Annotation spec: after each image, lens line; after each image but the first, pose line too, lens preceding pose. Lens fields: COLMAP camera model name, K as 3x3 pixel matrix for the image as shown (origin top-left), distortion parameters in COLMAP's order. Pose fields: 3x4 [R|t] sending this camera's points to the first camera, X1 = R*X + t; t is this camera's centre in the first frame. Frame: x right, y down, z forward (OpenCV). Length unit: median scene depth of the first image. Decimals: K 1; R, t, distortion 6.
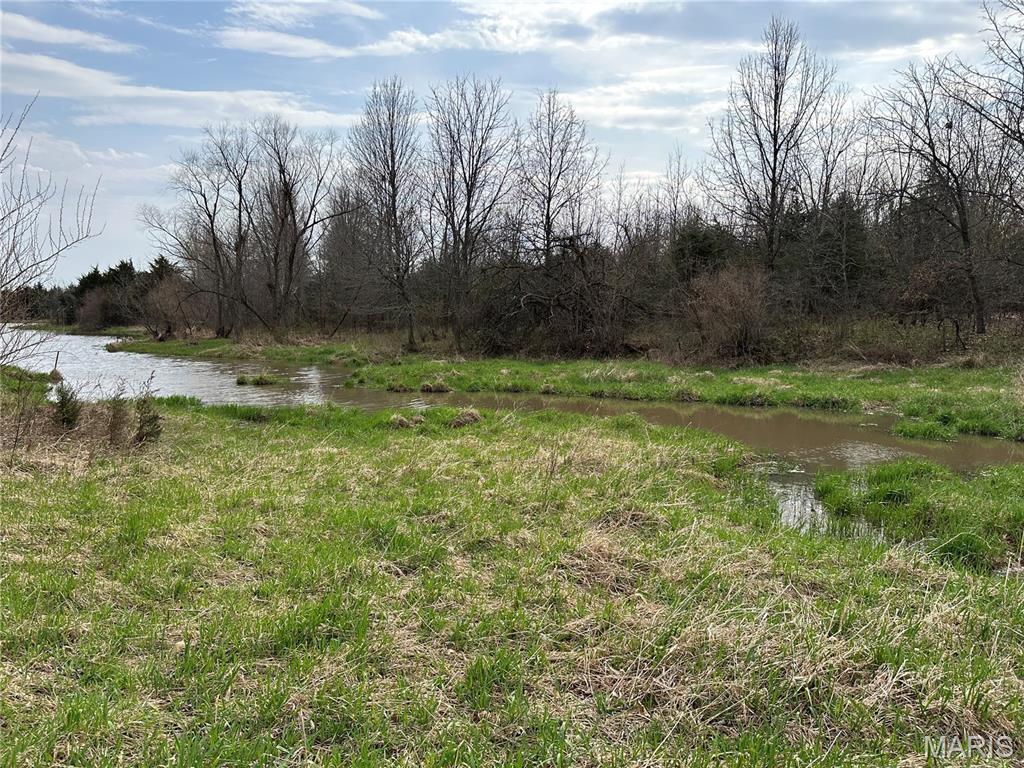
lens RADIAL K [[740.4, 0, 512.0], [0, 740.4, 384.0], [0, 0, 1]] dist [0.099583, -0.114360]
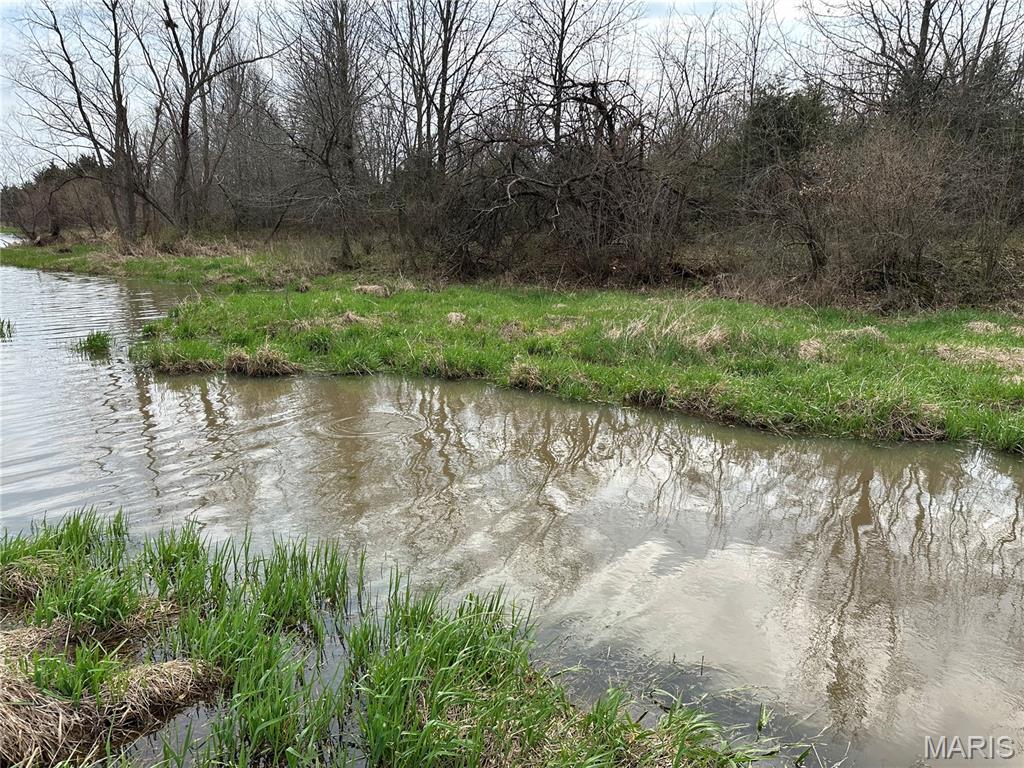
lens RADIAL K [[740.4, 0, 512.0], [0, 740.4, 384.0], [0, 0, 1]] dist [0.099583, -0.114360]
pose [[0.999566, 0.021735, -0.019877, 0.030085], [-0.019343, 0.993352, 0.113482, -0.021708], [0.022212, -0.113048, 0.993341, 0.359433]]
